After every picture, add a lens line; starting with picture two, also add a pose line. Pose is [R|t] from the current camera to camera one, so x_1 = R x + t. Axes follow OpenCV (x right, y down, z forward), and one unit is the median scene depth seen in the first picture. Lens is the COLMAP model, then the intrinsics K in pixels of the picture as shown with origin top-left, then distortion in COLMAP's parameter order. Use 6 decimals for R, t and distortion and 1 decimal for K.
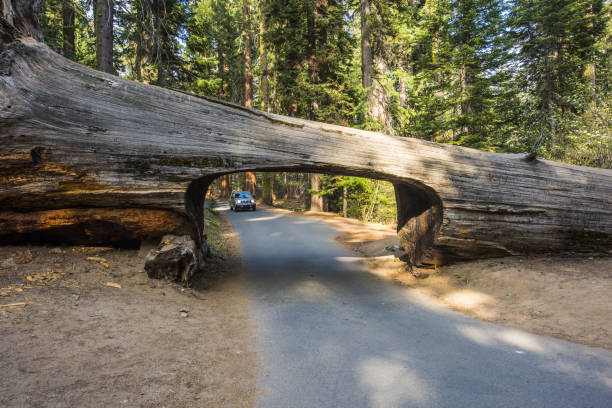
lens RADIAL K [[398.1, 0, 306.0], [0, 398.1, 204.0], [0, 0, 1]] dist [0.004948, -0.002211]
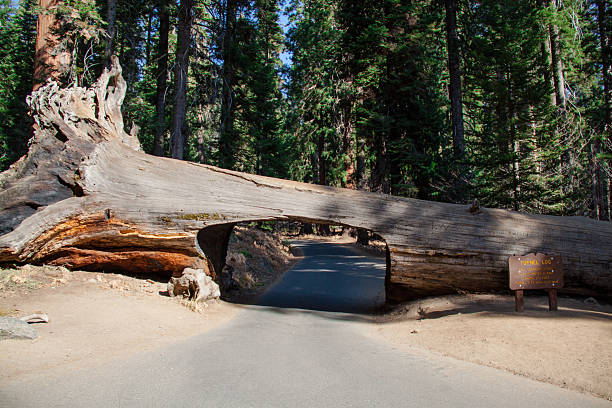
lens RADIAL K [[518.7, 0, 319.0], [0, 518.7, 203.0], [0, 0, 1]] dist [-0.134568, 0.008226]
pose [[0.964643, -0.012000, -0.263286, 0.588909], [-0.009013, 0.996877, -0.078455, -0.013550], [0.263405, 0.078054, 0.961522, -0.632293]]
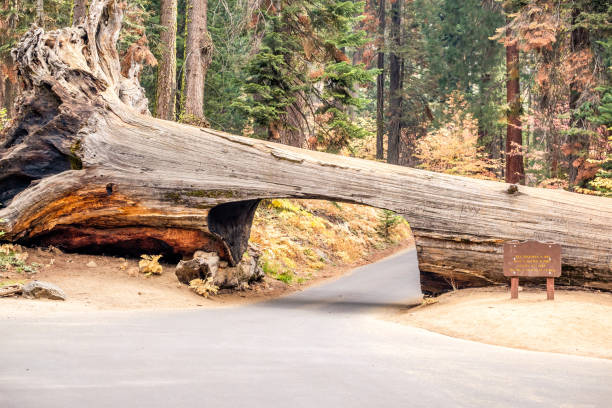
lens RADIAL K [[1378.8, 0, 306.0], [0, 1378.8, 204.0], [0, 0, 1]] dist [0.275028, -4.216685]
pose [[0.890261, 0.019903, -0.455016, 1.929853], [-0.027104, 0.999589, -0.009306, -0.036971], [0.454644, 0.020617, 0.890434, -2.703119]]
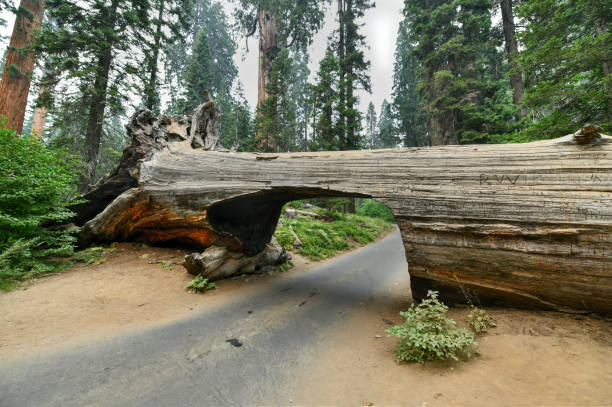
lens RADIAL K [[243.3, 0, 306.0], [0, 243.3, 203.5], [0, 0, 1]] dist [-0.009580, -0.000068]
pose [[0.744203, -0.066835, -0.664601, 0.554500], [0.004978, 0.995509, -0.094538, 0.006450], [0.667935, 0.067047, 0.741194, 0.566940]]
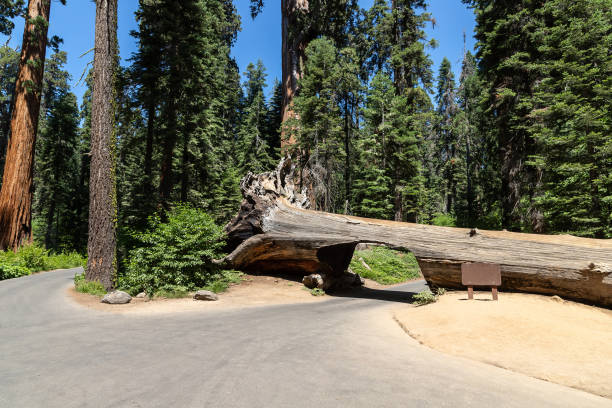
lens RADIAL K [[426.4, 0, 306.0], [0, 426.4, 204.0], [0, 0, 1]] dist [0.002824, 0.002729]
pose [[0.690962, -0.089104, -0.717379, 1.600833], [0.008425, 0.993300, -0.115260, -0.033366], [0.722842, 0.073596, 0.687083, -0.923386]]
